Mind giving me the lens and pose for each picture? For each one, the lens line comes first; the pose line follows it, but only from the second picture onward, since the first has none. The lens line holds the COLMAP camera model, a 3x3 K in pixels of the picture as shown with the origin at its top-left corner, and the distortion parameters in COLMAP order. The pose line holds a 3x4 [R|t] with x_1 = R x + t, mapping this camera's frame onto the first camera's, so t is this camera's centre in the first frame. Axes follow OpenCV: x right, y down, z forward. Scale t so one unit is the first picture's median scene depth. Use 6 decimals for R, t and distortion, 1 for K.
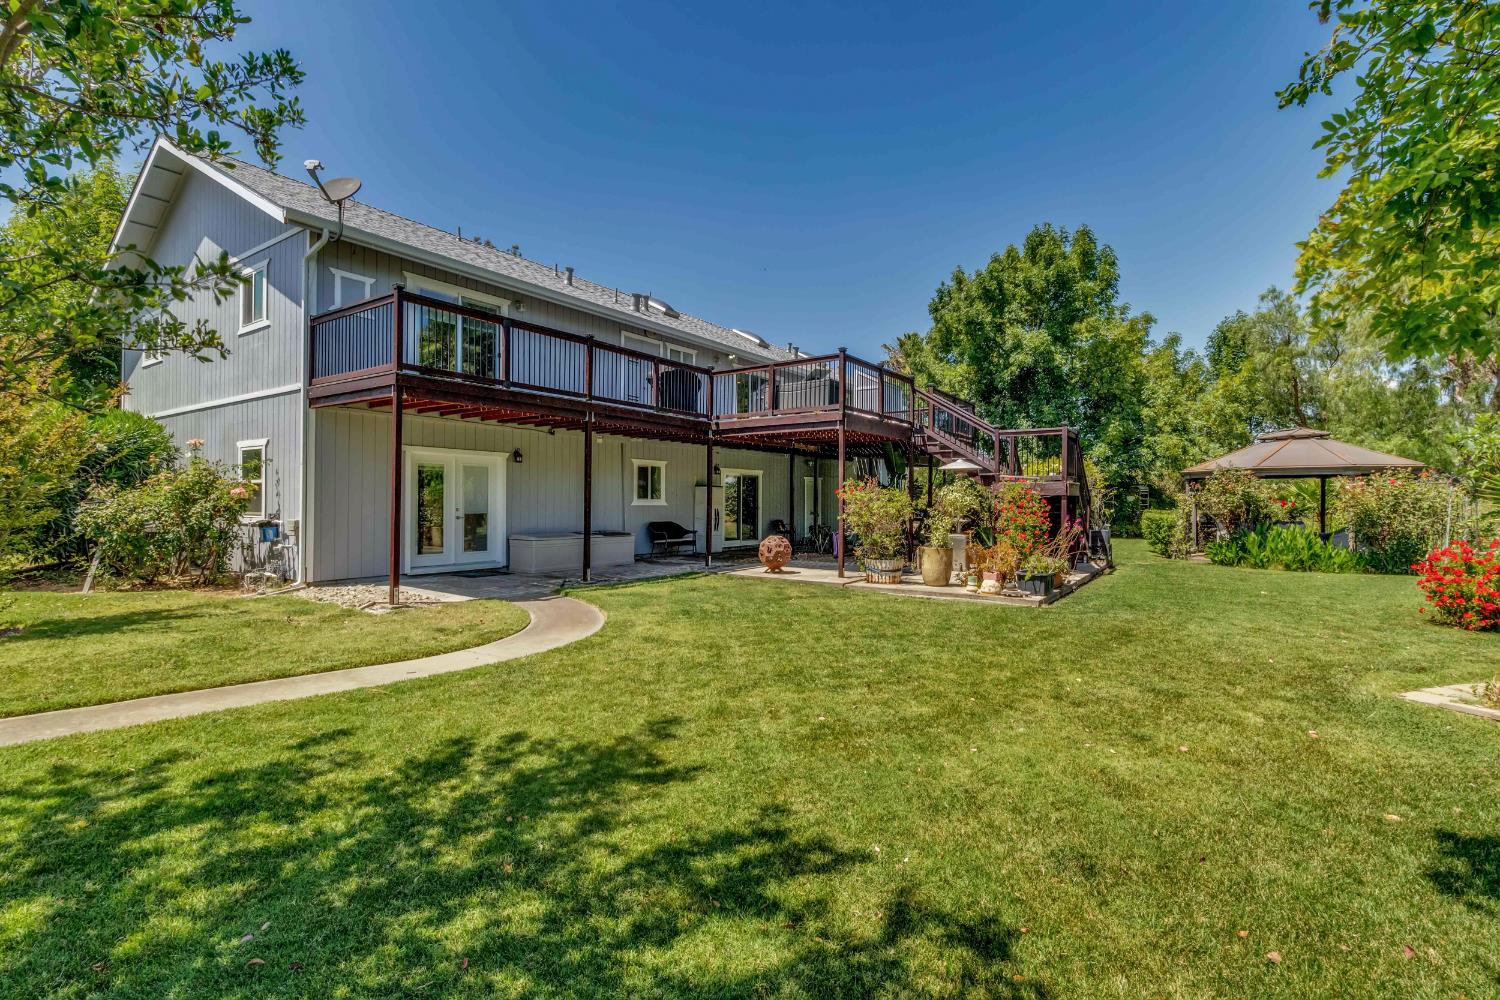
lens RADIAL K [[717.2, 0, 750.0], [0, 717.2, 500.0], [0, 0, 1]] dist [-0.003034, -0.000834]
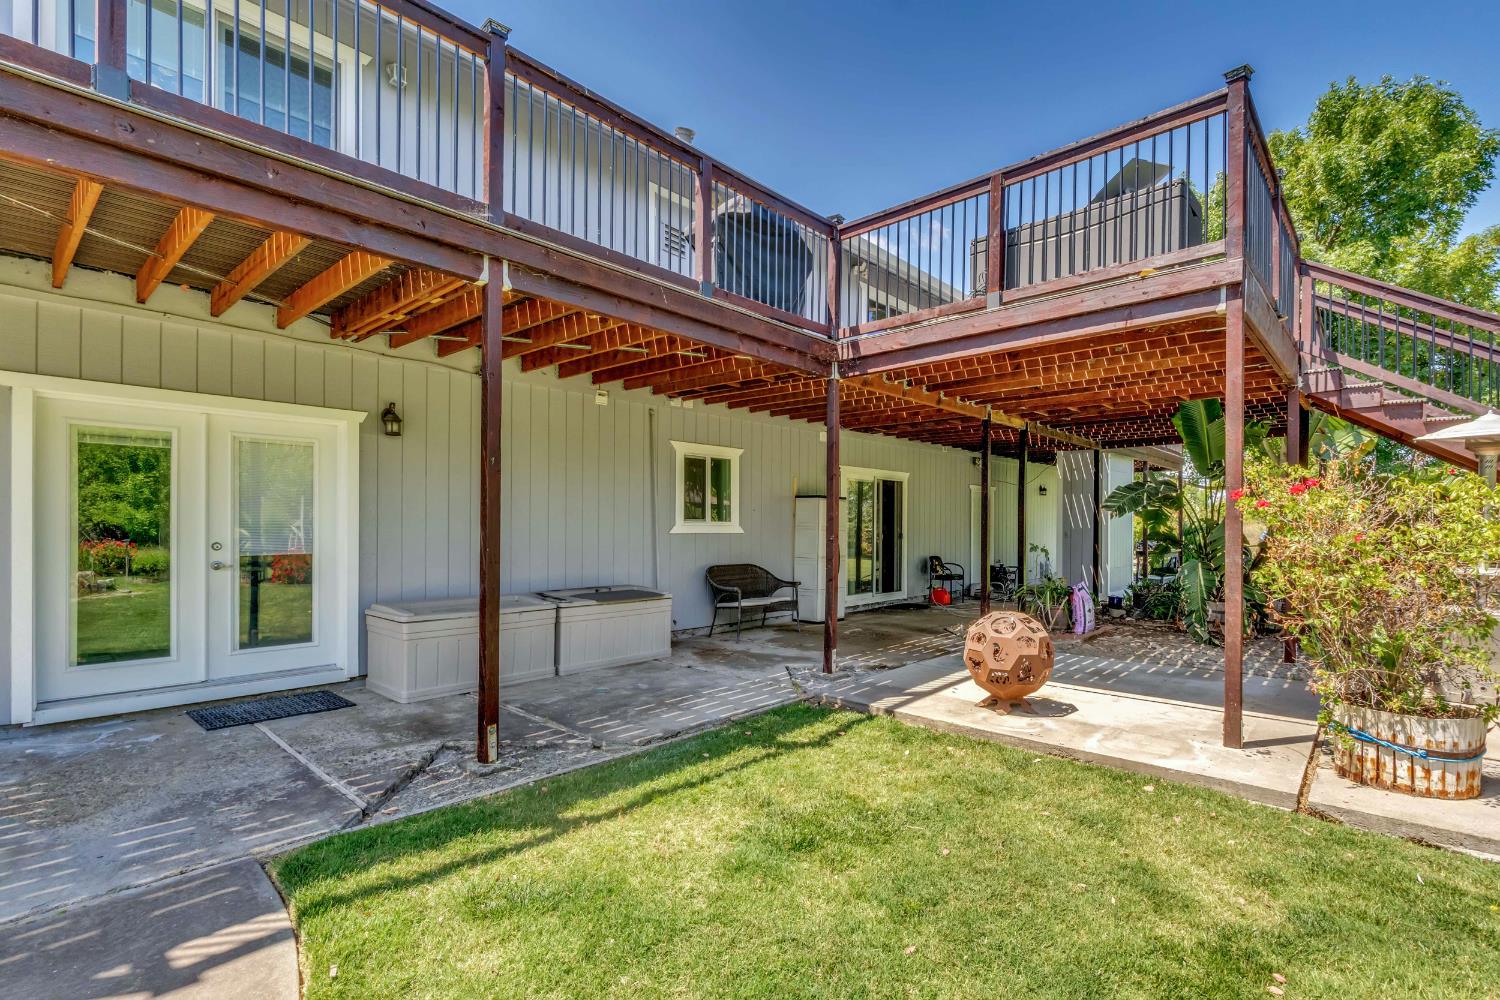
lens RADIAL K [[717.2, 0, 750.0], [0, 717.2, 500.0], [0, 0, 1]] dist [-0.003034, -0.000834]
pose [[0.992394, -0.004957, -0.123002, -0.048629], [0.000740, 0.999411, -0.034308, 0.001265], [0.123099, 0.033956, 0.991813, 0.508895]]
